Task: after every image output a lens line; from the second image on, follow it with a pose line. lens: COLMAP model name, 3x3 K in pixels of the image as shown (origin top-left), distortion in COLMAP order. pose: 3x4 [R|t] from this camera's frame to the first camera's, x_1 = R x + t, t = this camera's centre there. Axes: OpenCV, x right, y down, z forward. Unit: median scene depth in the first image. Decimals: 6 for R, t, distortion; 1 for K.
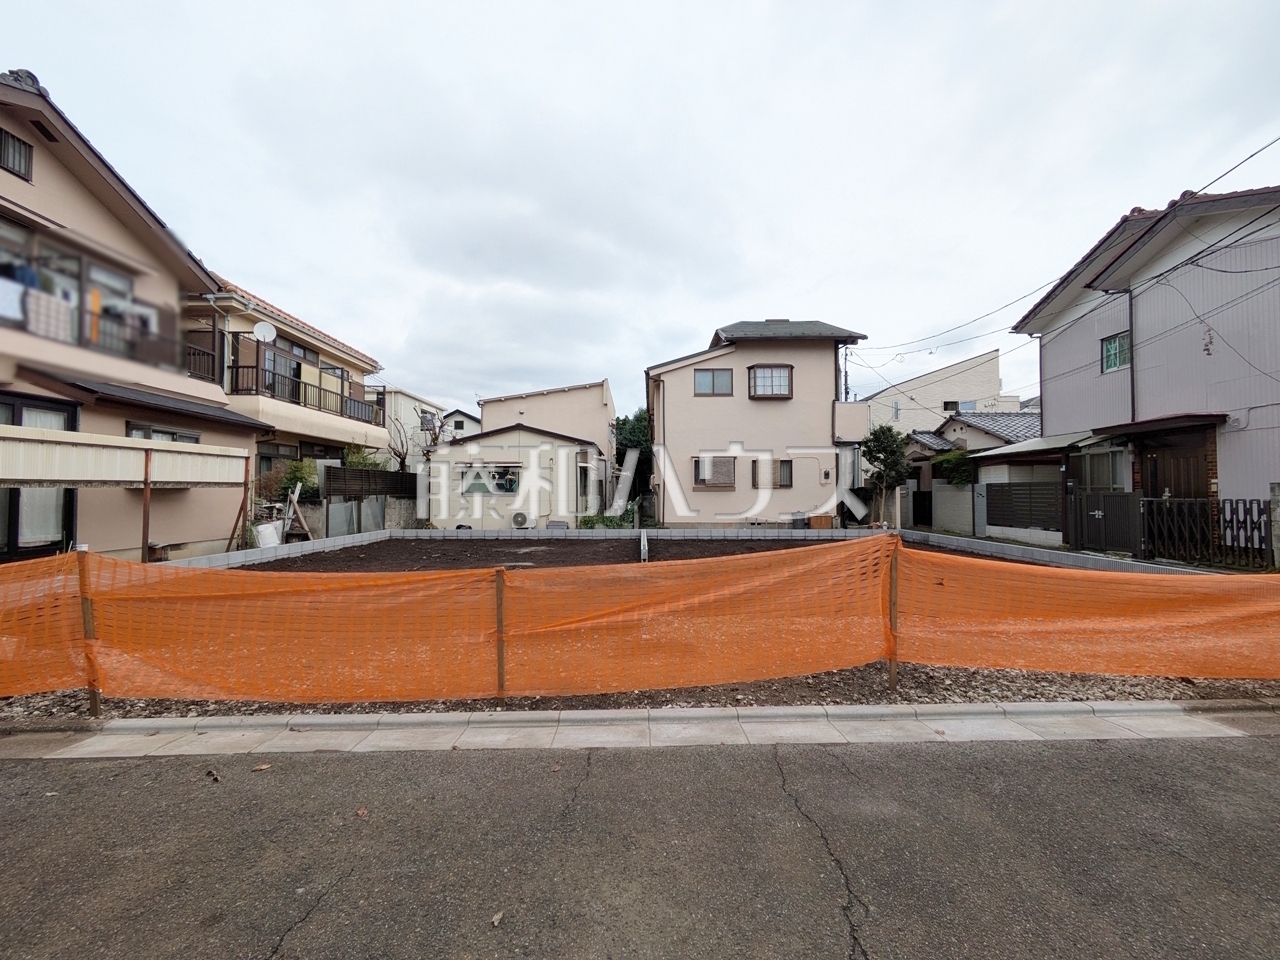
lens RADIAL K [[504.9, 0, 640.0], [0, 504.9, 480.0], [0, 0, 1]] dist [0.001318, 0.000262]
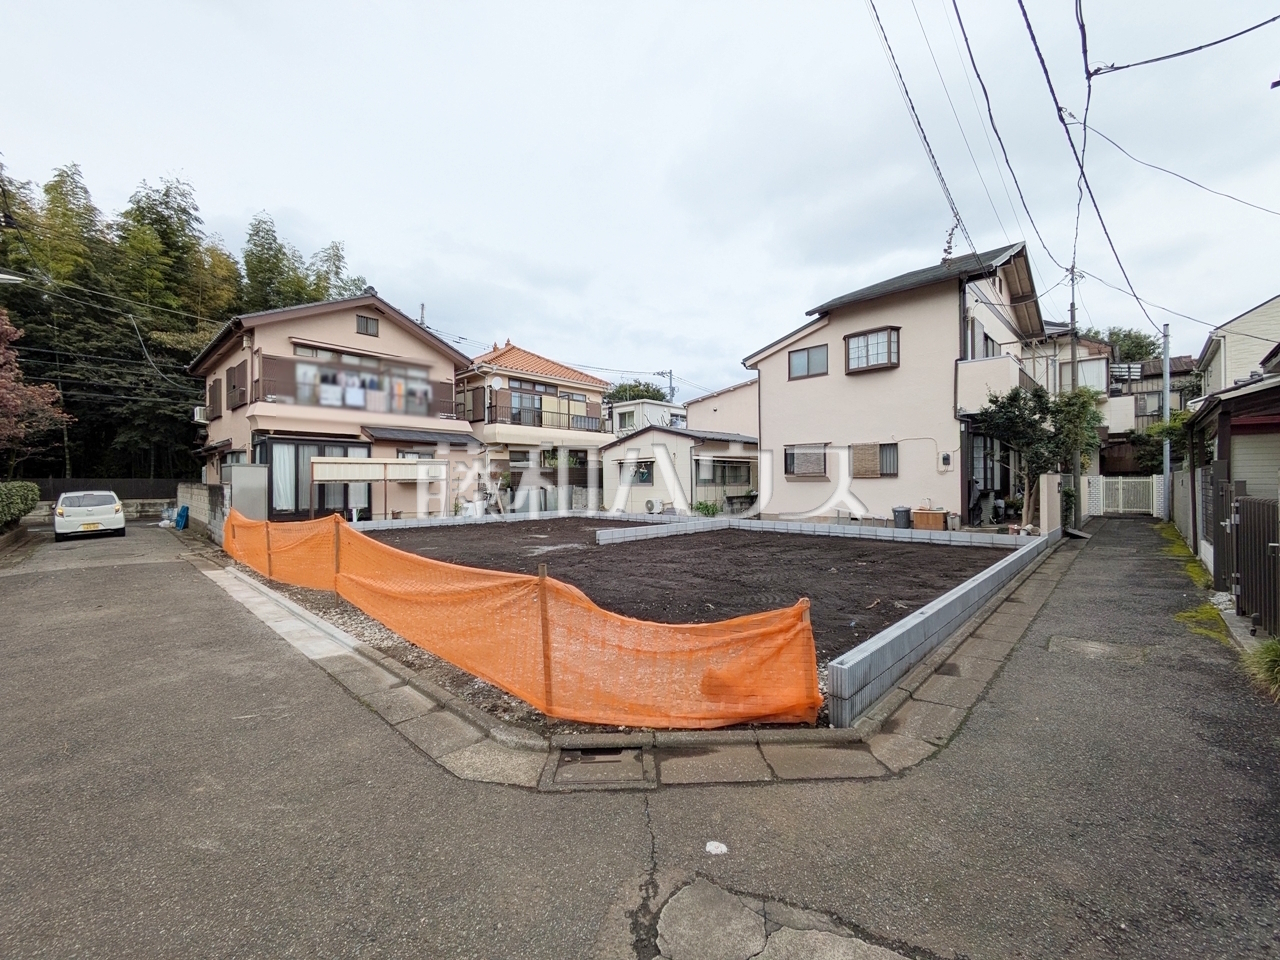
lens RADIAL K [[506.5, 0, 640.0], [0, 506.5, 480.0], [0, 0, 1]] dist [0.001129, 0.000461]
pose [[0.718050, -0.004980, -0.695973, 0.617277], [0.021763, 0.999646, 0.015301, -0.001663], [0.695651, -0.026133, 0.717905, 0.136724]]
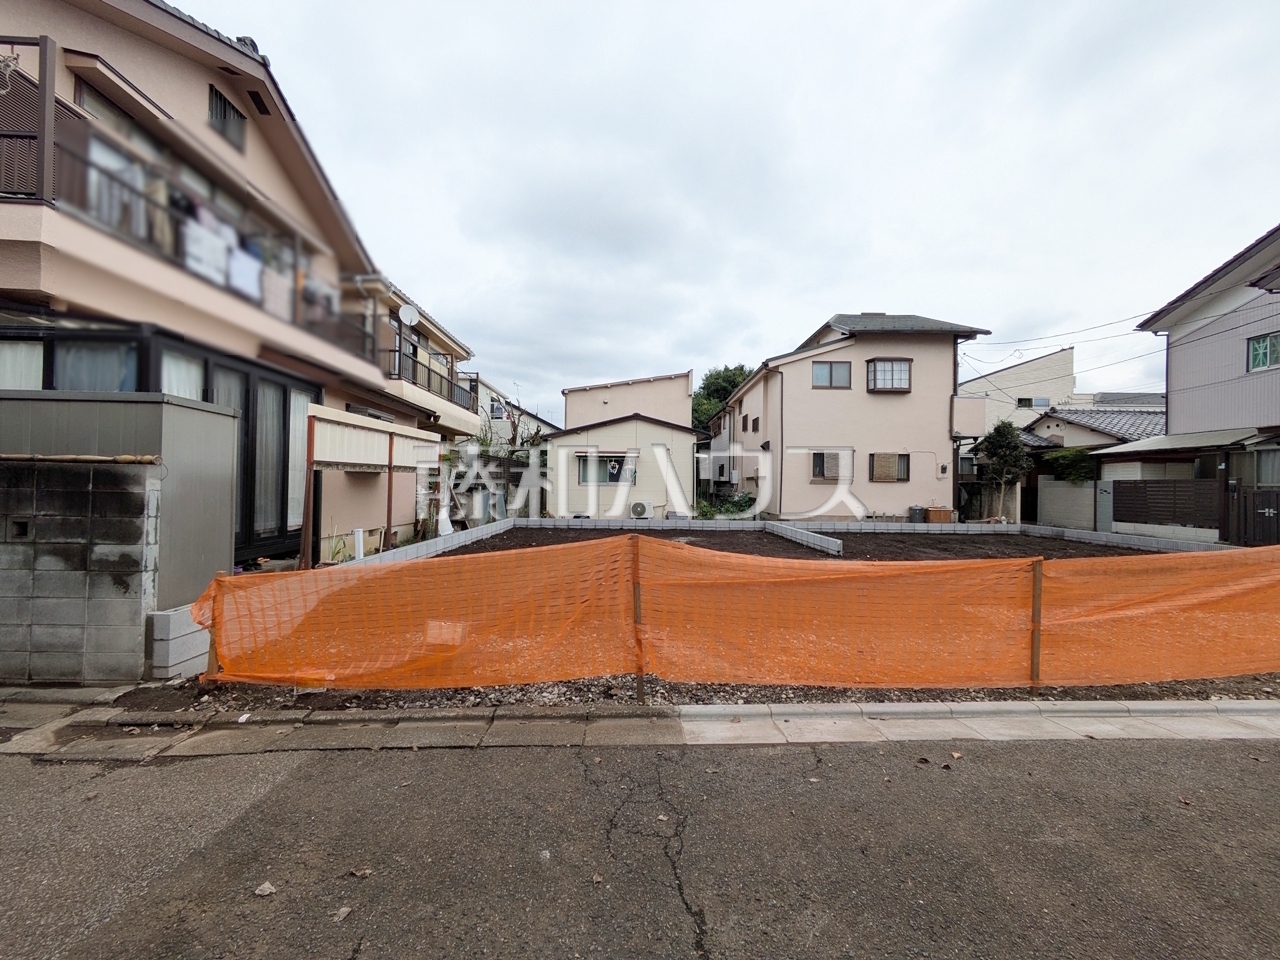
lens RADIAL K [[504.9, 0, 640.0], [0, 504.9, 480.0], [0, 0, 1]] dist [0.001318, 0.000262]
pose [[0.999773, 0.014211, 0.015854, -0.269272], [-0.014449, 0.999782, 0.015053, 0.004905], [-0.015637, -0.015279, 0.999761, 0.006300]]
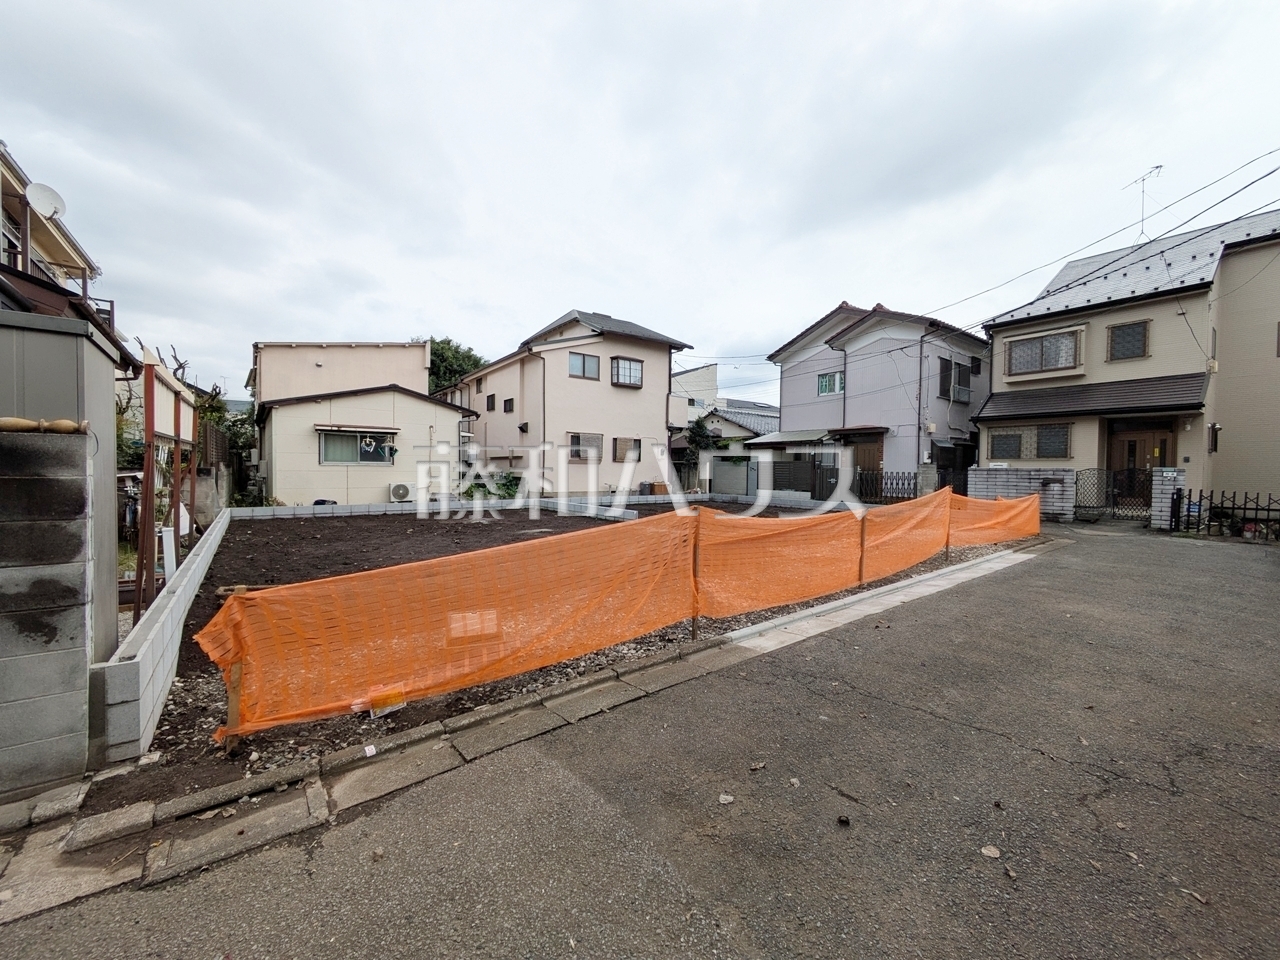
lens RADIAL K [[503.7, 0, 640.0], [0, 503.7, 480.0], [0, 0, 1]] dist [0.001367, 0.000354]
pose [[0.796855, -0.004334, 0.604154, -0.471123], [-0.026967, 0.998723, 0.042733, 0.007301], [-0.603568, -0.050344, 0.795721, 0.030709]]
